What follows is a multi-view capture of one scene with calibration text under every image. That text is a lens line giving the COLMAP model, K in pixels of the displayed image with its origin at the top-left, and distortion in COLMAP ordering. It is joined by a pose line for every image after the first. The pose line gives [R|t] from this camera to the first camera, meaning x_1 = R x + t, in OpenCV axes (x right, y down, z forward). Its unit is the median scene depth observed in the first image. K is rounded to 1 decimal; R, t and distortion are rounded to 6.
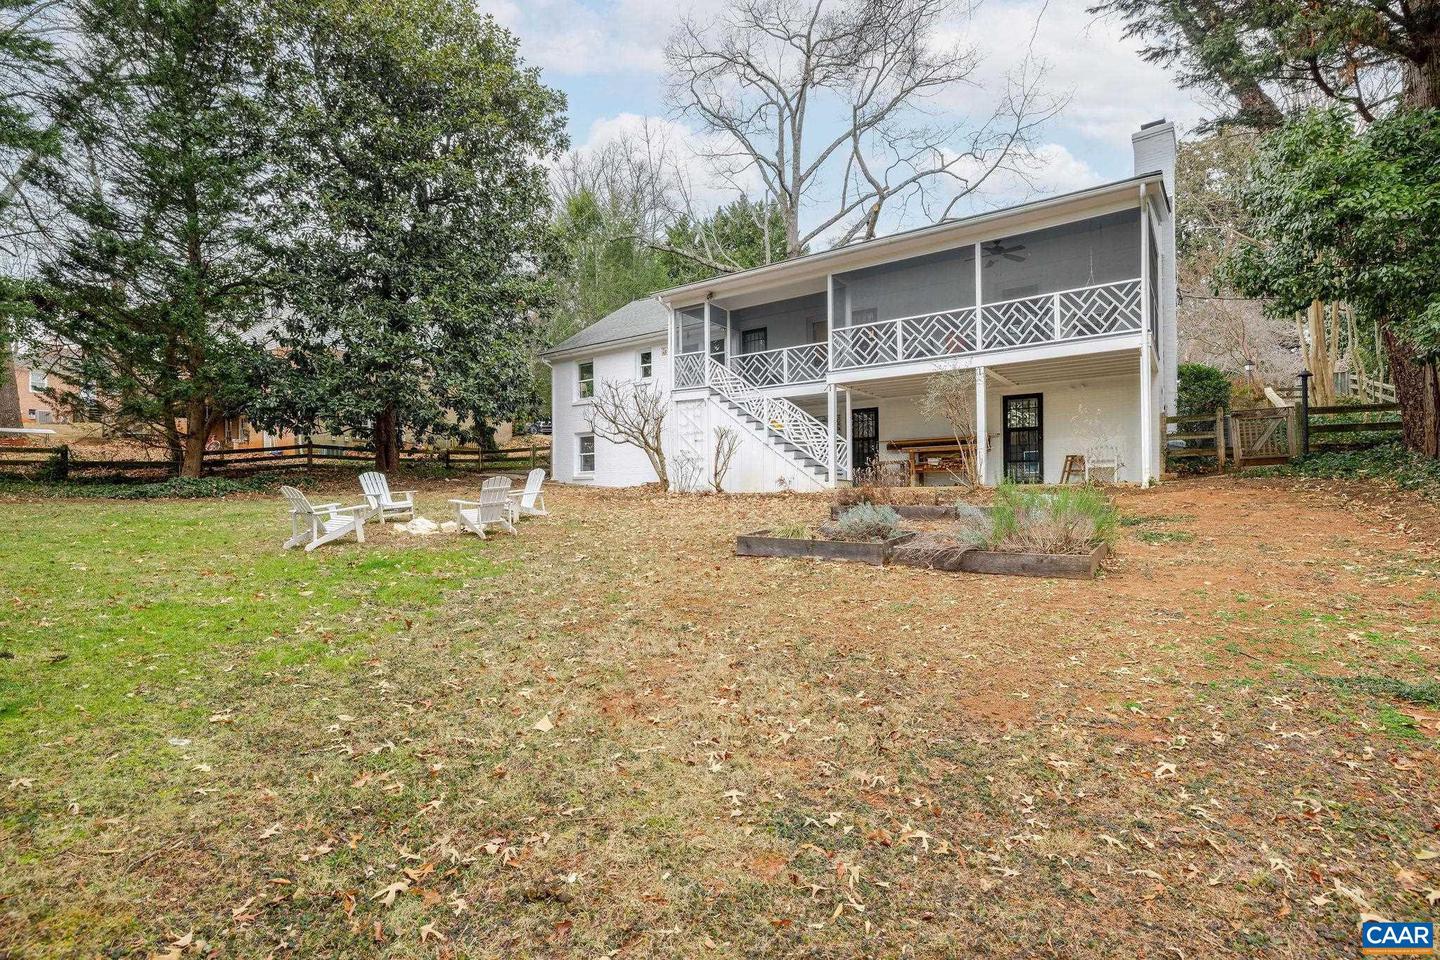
lens RADIAL K [[702.4, 0, 718.0], [0, 702.4, 488.6], [0, 0, 1]] dist [0.002178, -0.000023]
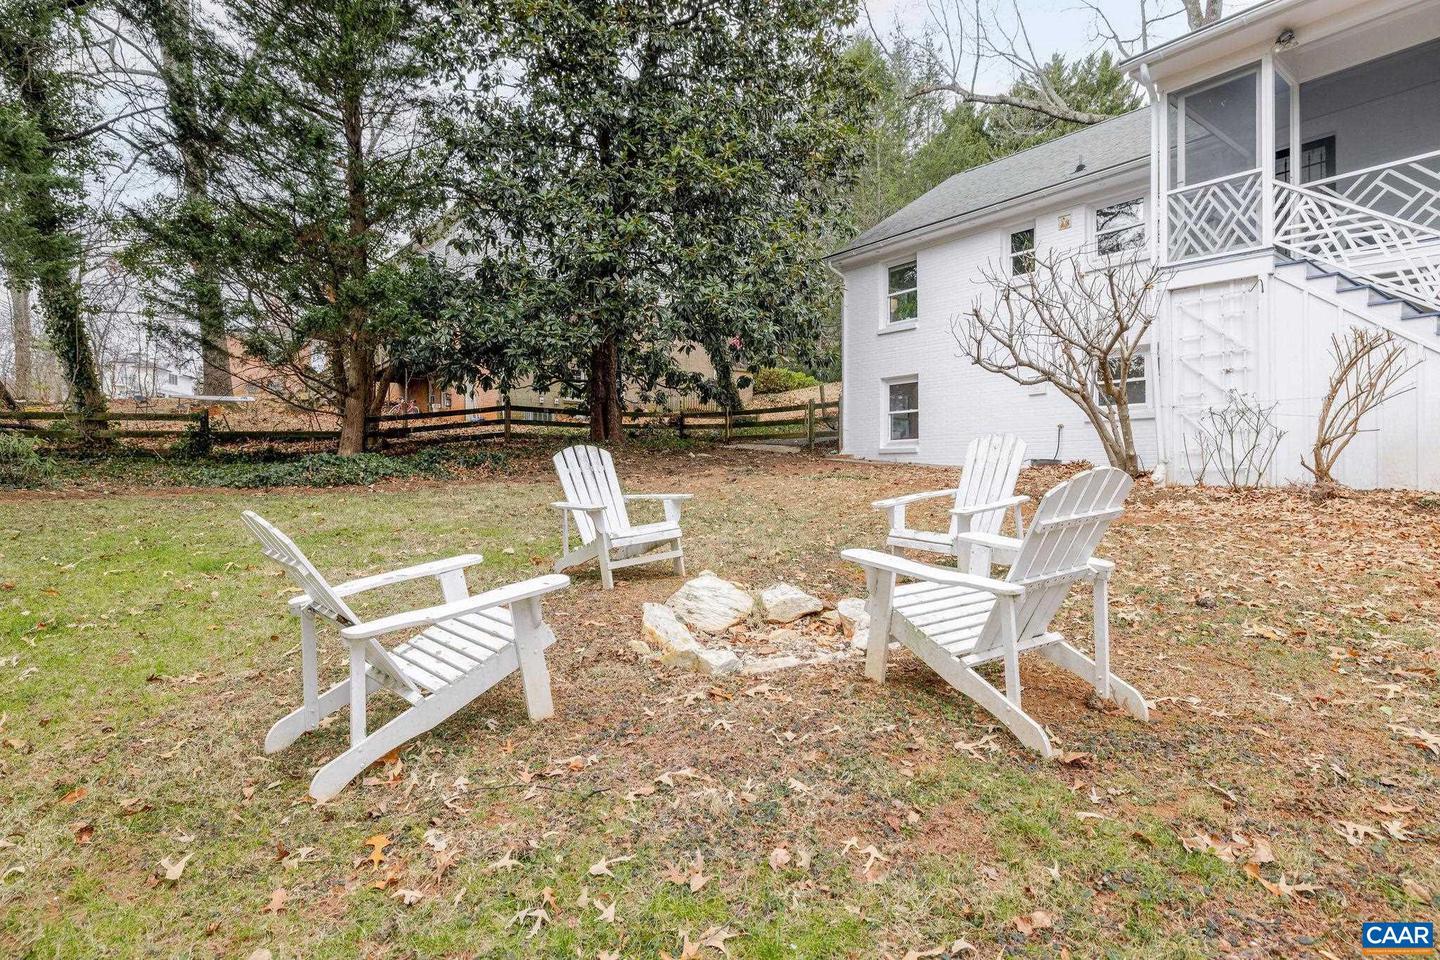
lens RADIAL K [[776.9, 0, 721.0], [0, 776.9, 471.7], [0, 0, 1]] dist [-0.000059, 0.000196]
pose [[0.958852, 0.003792, -0.283883, -0.154111], [0.000999, 0.999860, 0.016731, -0.008742], [0.283906, -0.016326, 0.958713, 0.316622]]
